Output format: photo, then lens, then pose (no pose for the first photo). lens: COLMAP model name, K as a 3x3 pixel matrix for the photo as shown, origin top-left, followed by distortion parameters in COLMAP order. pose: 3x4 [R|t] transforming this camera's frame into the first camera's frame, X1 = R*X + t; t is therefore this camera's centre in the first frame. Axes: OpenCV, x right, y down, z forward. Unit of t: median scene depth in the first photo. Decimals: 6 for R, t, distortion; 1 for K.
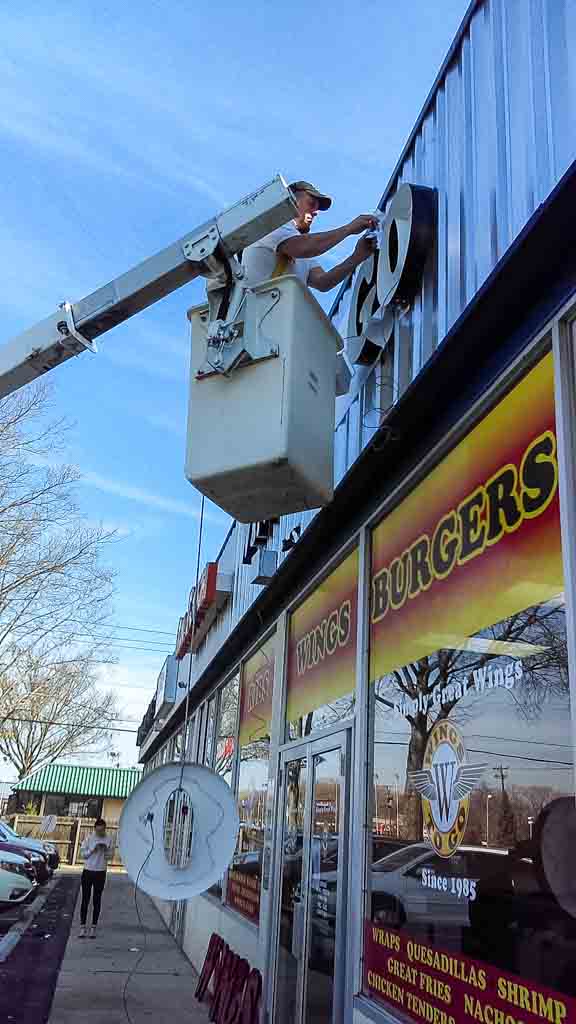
lens RADIAL K [[853.8, 0, 287.9], [0, 853.8, 513.2], [0, 0, 1]] dist [0.084288, -0.112109]
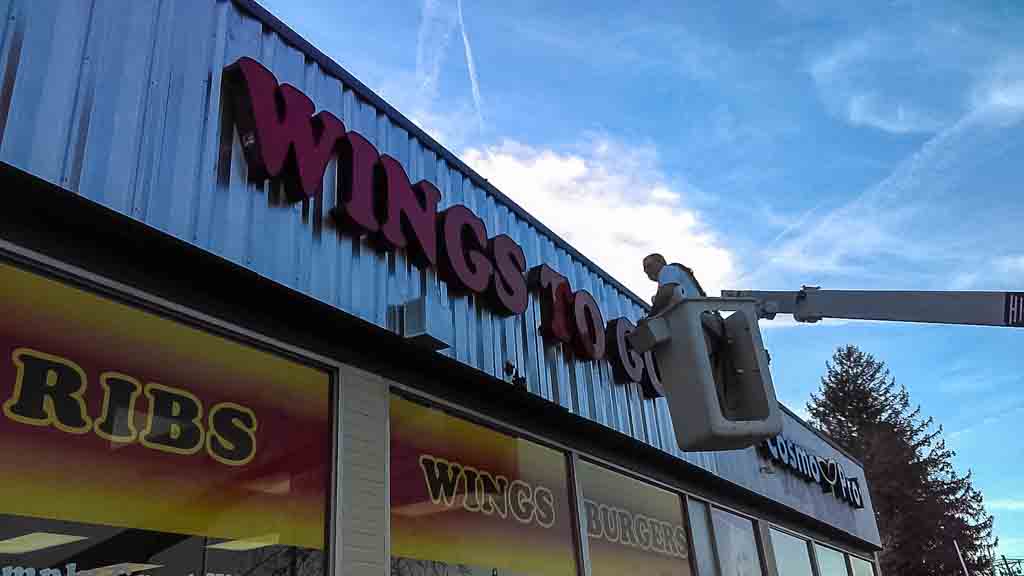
lens RADIAL K [[853.8, 0, 516.5], [0, 853.8, 292.8], [0, 0, 1]] dist [0.084288, -0.112109]
pose [[-0.724816, 0.270398, 0.633662, -1.074574], [-0.215578, 0.784555, -0.581377, 0.879027], [-0.654346, -0.557994, -0.510366, 2.701748]]
